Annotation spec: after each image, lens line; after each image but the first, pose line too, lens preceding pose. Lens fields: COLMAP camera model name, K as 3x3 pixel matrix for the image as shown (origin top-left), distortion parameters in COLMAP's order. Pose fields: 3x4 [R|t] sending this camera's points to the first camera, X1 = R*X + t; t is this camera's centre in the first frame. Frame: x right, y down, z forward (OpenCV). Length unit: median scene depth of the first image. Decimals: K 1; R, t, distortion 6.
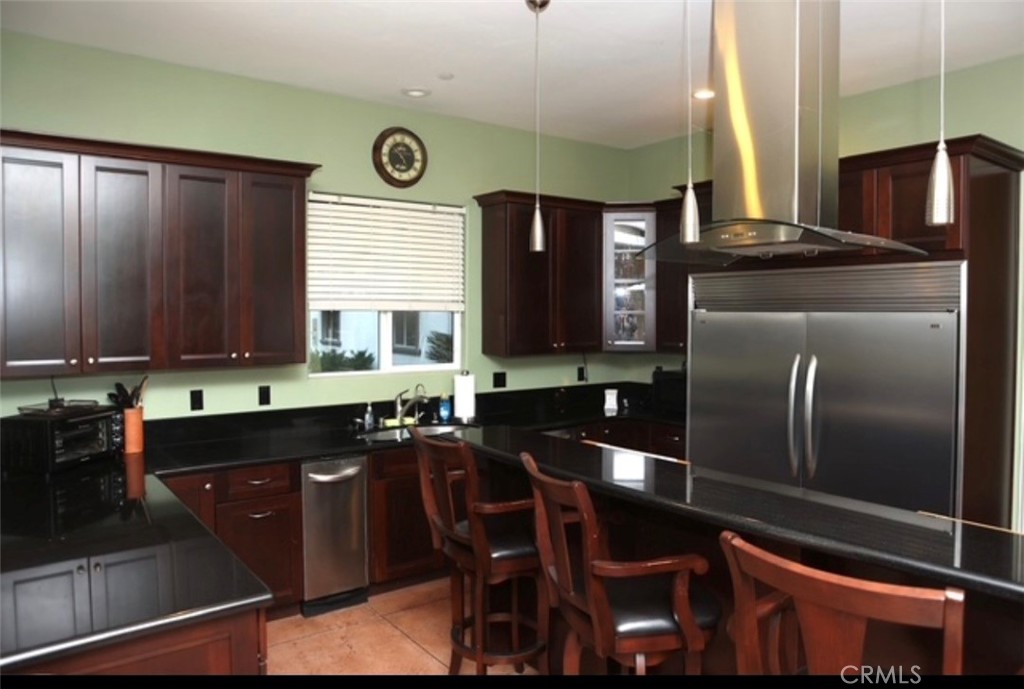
lens RADIAL K [[709.9, 0, 508.9], [0, 709.9, 333.1], [0, 0, 1]] dist [-0.018558, 0.001736]
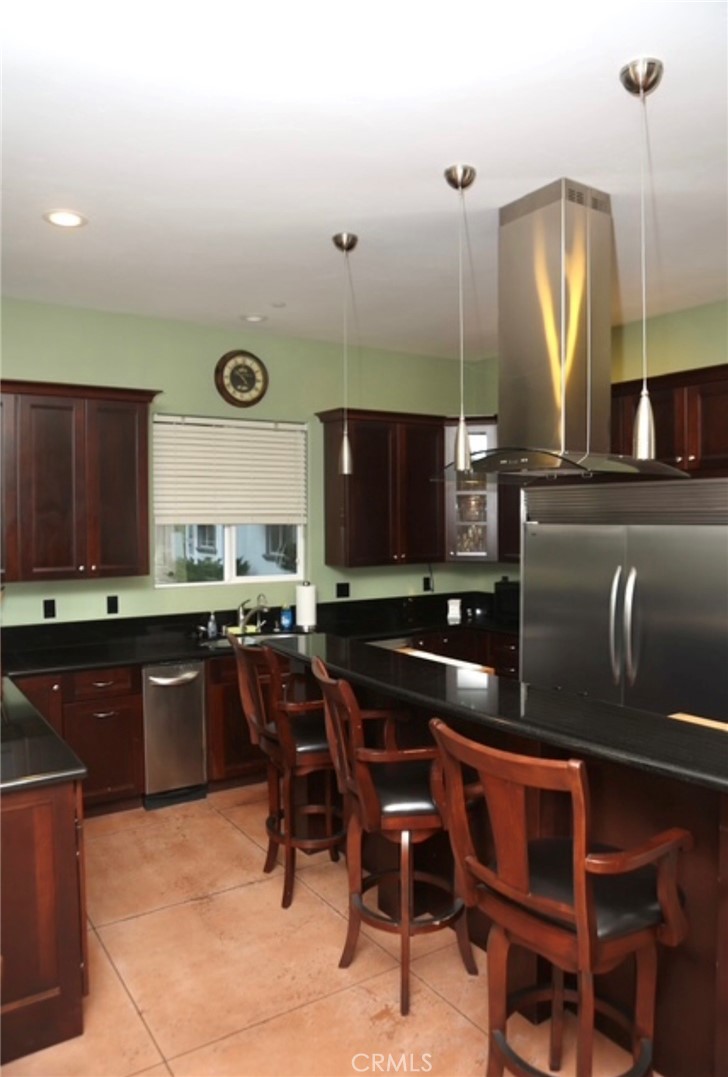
lens RADIAL K [[763.9, 0, 364.0], [0, 763.9, 538.5], [0, 0, 1]] dist [-0.005847, -0.002753]
pose [[0.998043, -0.003123, -0.062452, 0.109042], [0.003281, 0.999992, 0.002419, -0.014328], [0.062444, -0.002619, 0.998045, -0.133594]]
